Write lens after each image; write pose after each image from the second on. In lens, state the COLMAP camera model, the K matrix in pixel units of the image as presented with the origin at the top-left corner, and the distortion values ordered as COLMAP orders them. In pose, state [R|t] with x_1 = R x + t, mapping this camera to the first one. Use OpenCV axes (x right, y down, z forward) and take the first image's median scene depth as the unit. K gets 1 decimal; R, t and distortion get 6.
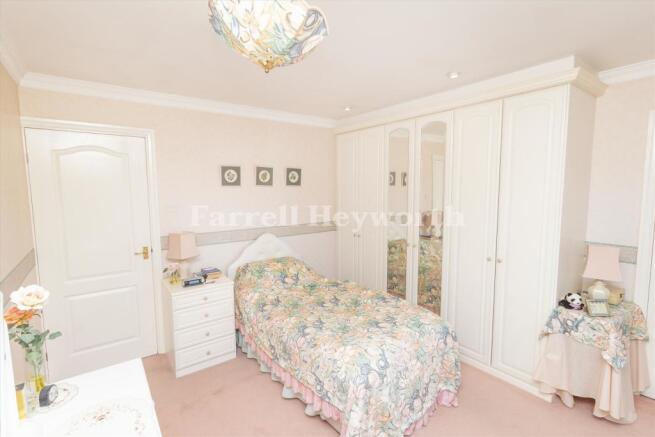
lens RADIAL K [[303.3, 0, 325.0], [0, 303.3, 220.3], [0, 0, 1]] dist [0.003555, -0.000030]
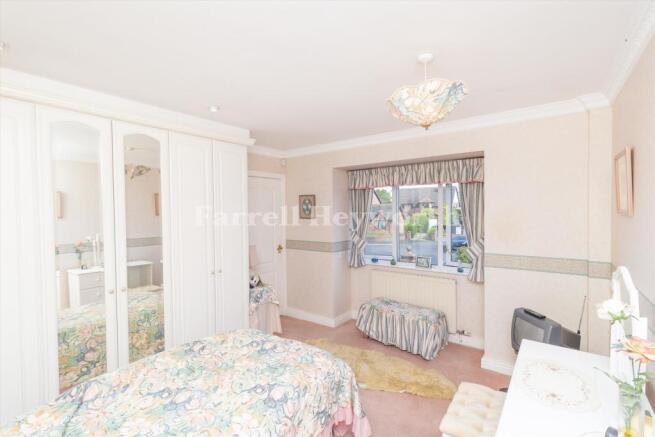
lens RADIAL K [[303.3, 0, 325.6], [0, 303.3, 220.5], [0, 0, 1]] dist [0.003555, -0.000030]
pose [[-0.272096, -0.019203, 0.962078, -0.665034], [0.117029, 0.991719, 0.052893, -0.078707], [-0.955127, 0.126983, -0.267596, 0.849284]]
